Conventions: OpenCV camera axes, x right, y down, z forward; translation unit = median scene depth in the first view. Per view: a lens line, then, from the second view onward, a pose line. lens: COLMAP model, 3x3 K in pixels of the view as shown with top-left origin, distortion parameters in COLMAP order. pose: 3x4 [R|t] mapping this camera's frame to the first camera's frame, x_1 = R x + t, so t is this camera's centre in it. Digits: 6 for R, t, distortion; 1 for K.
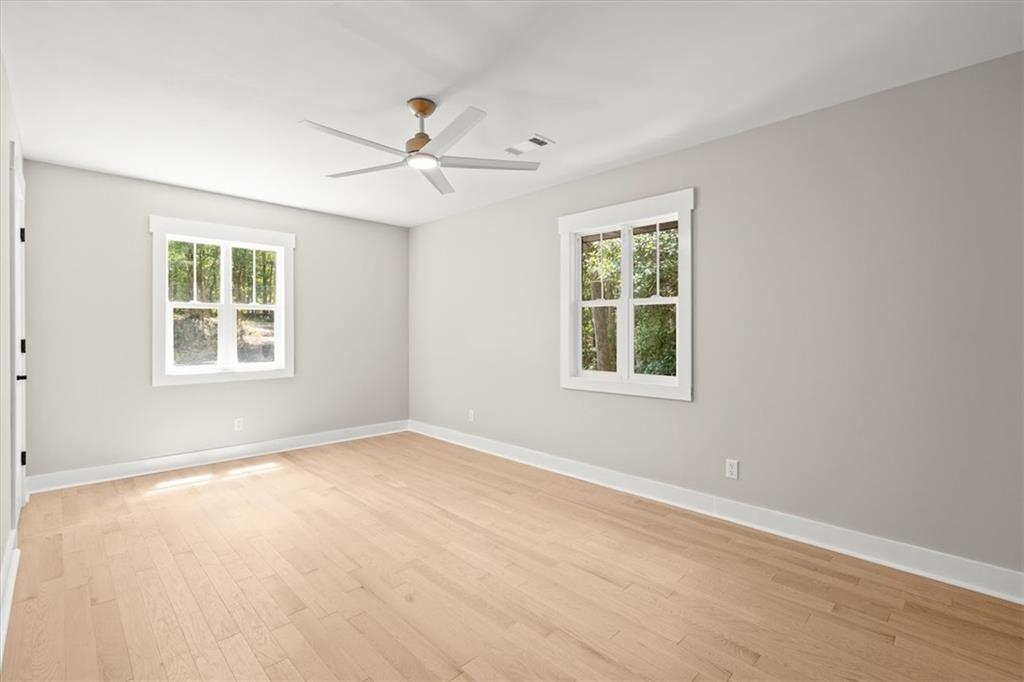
lens RADIAL K [[467.5, 0, 513.2], [0, 467.5, 336.3], [0, 0, 1]] dist [-0.001069, 0.000802]
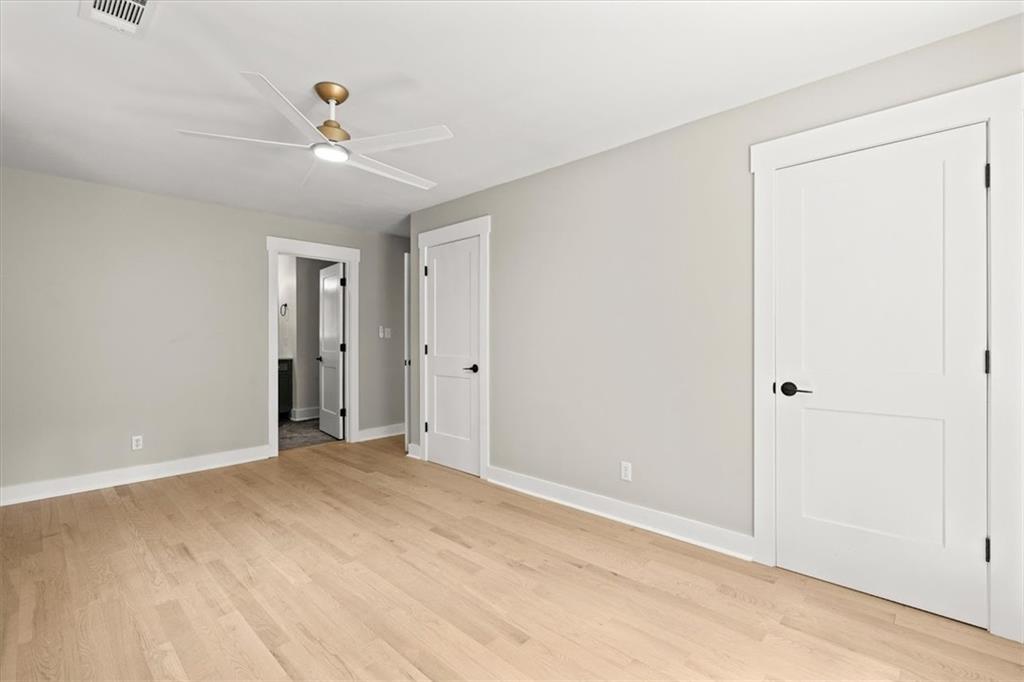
lens RADIAL K [[467.5, 0, 508.7], [0, 467.5, 335.3], [0, 0, 1]] dist [-0.001069, 0.000802]
pose [[-0.999641, 0.003478, -0.026570, -0.523979], [0.003358, 0.999984, 0.004574, -0.020314], [0.026585, 0.004483, -0.999636, 1.958144]]
